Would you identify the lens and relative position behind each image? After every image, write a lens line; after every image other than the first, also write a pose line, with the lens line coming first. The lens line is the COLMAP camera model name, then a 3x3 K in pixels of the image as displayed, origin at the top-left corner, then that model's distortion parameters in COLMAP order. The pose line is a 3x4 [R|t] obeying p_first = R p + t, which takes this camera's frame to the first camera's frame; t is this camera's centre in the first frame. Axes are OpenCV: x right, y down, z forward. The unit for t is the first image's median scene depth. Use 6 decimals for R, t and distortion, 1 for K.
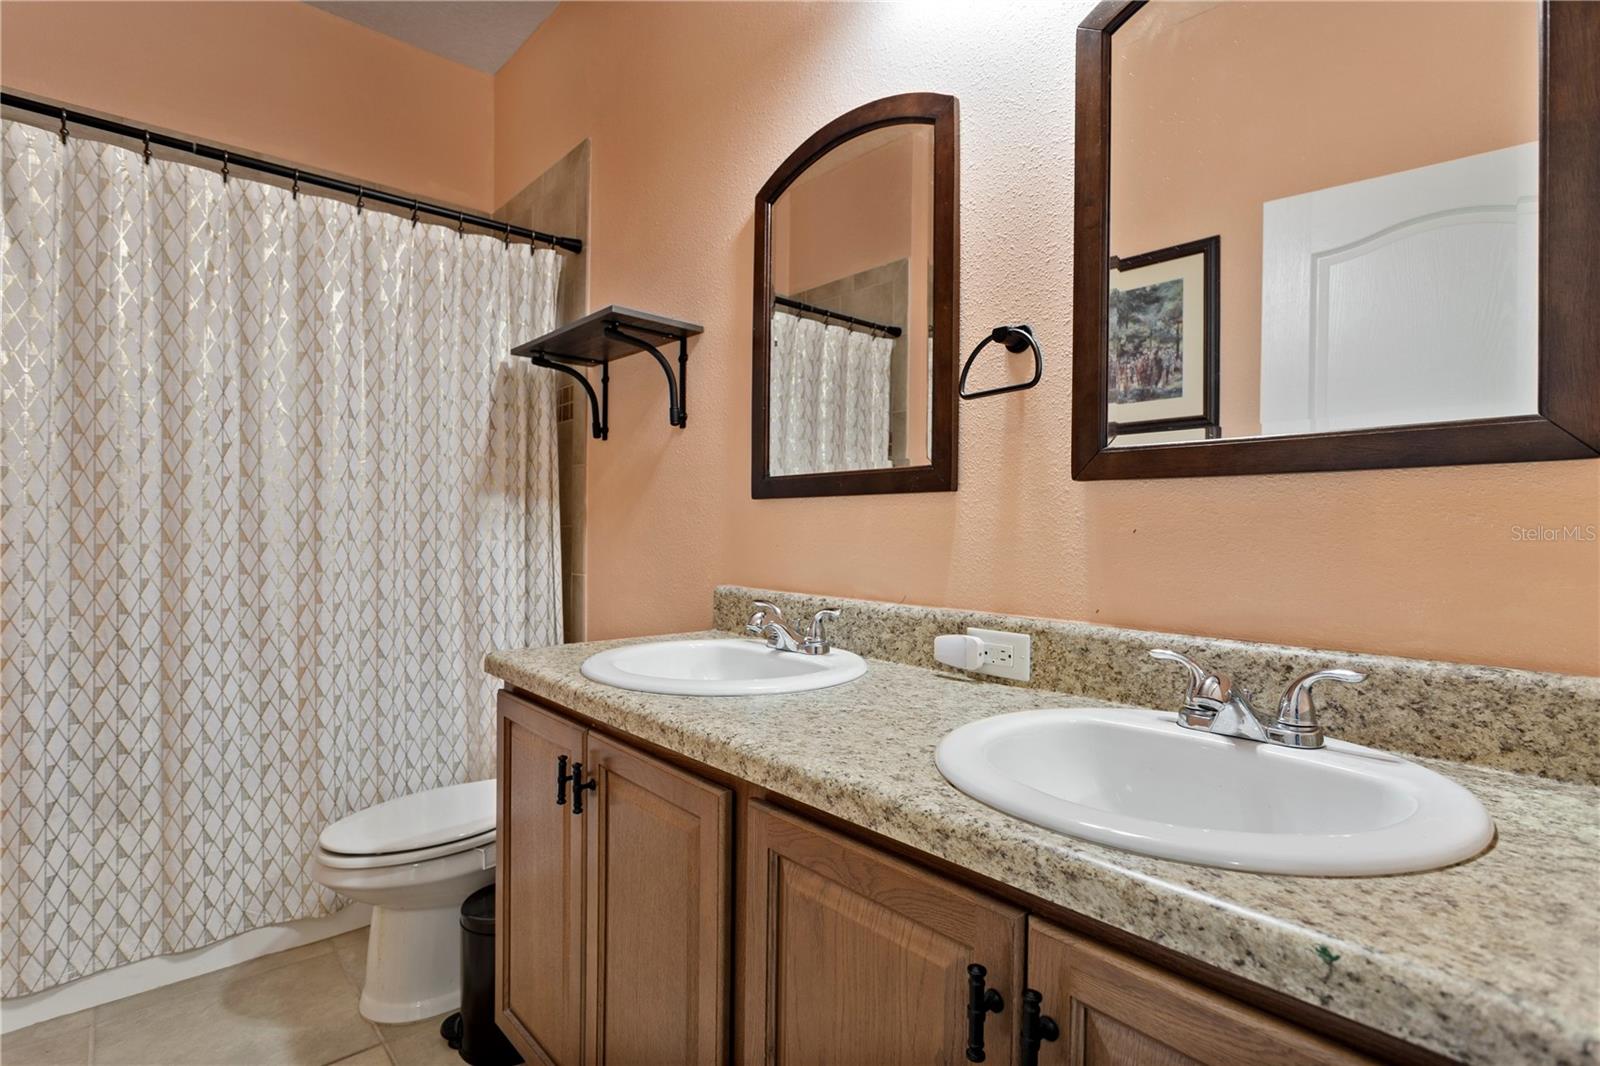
lens RADIAL K [[797.4, 0, 808.4], [0, 797.4, 526.7], [0, 0, 1]] dist [-0.053683, 0.027883]
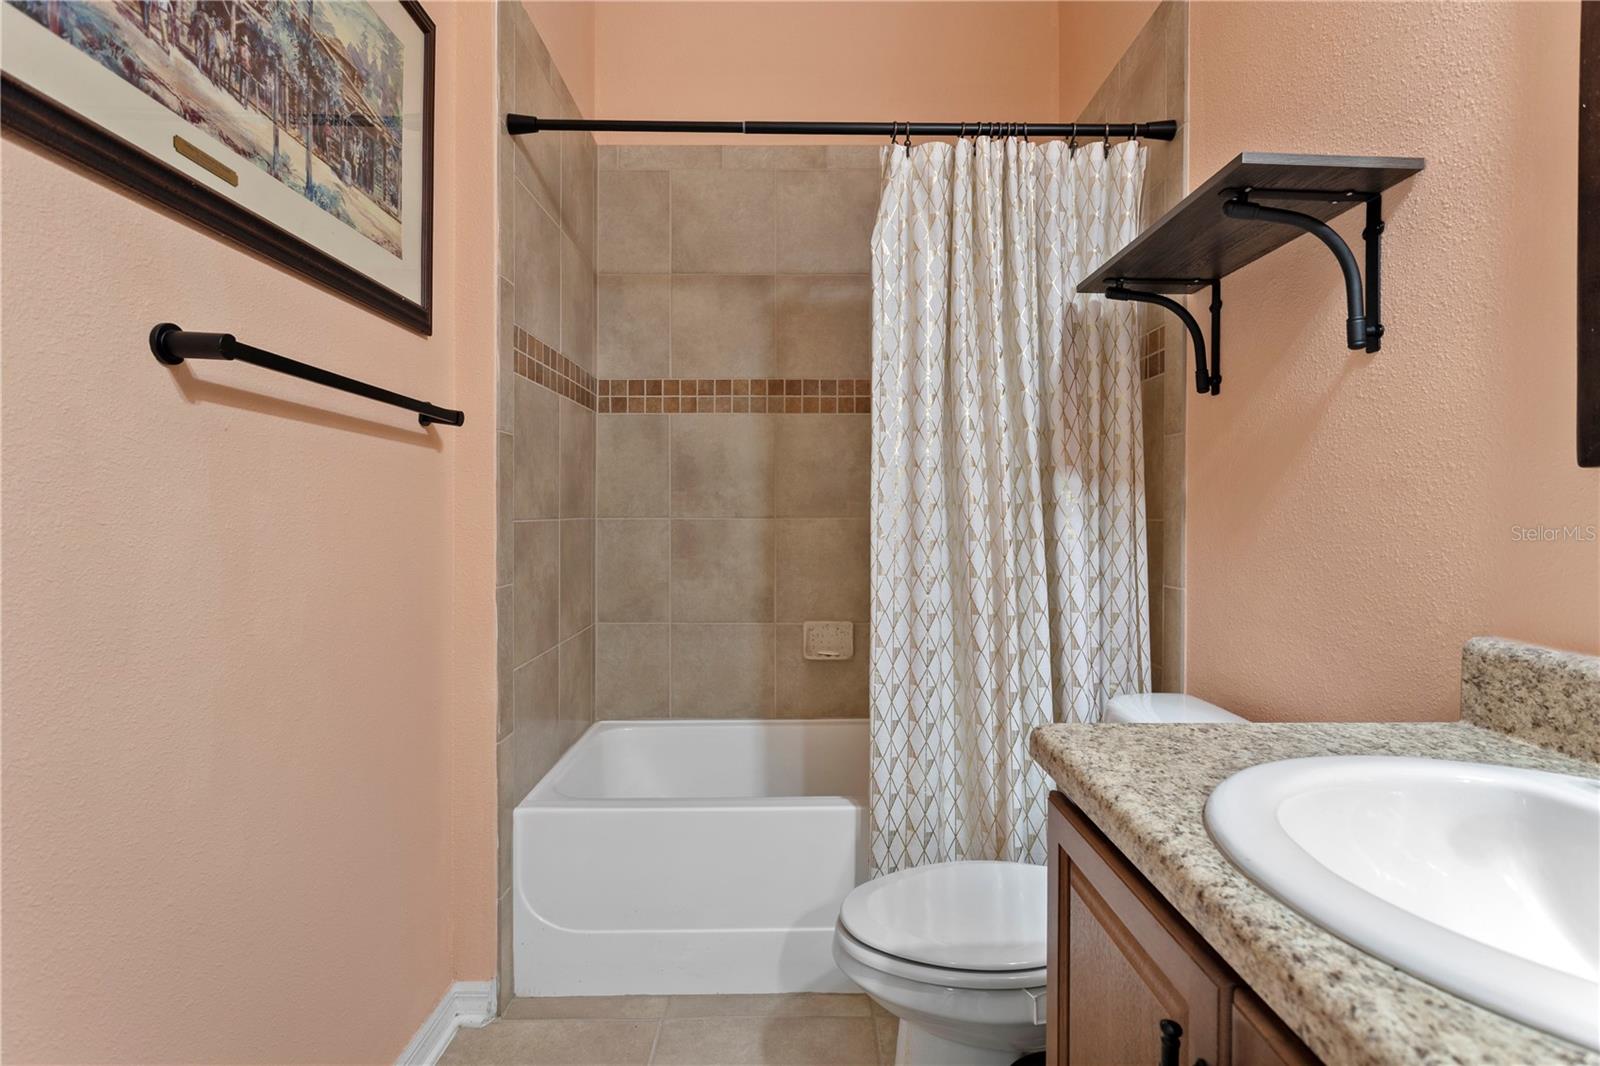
lens RADIAL K [[813.8, 0, 803.8], [0, 813.8, 534.4], [0, 0, 1]] dist [0.011355, 0.001503]
pose [[0.769919, 0.006331, -0.638110, -0.079010], [0.008016, 0.999776, 0.019591, -0.005364], [0.638091, -0.020198, 0.769696, 0.228061]]
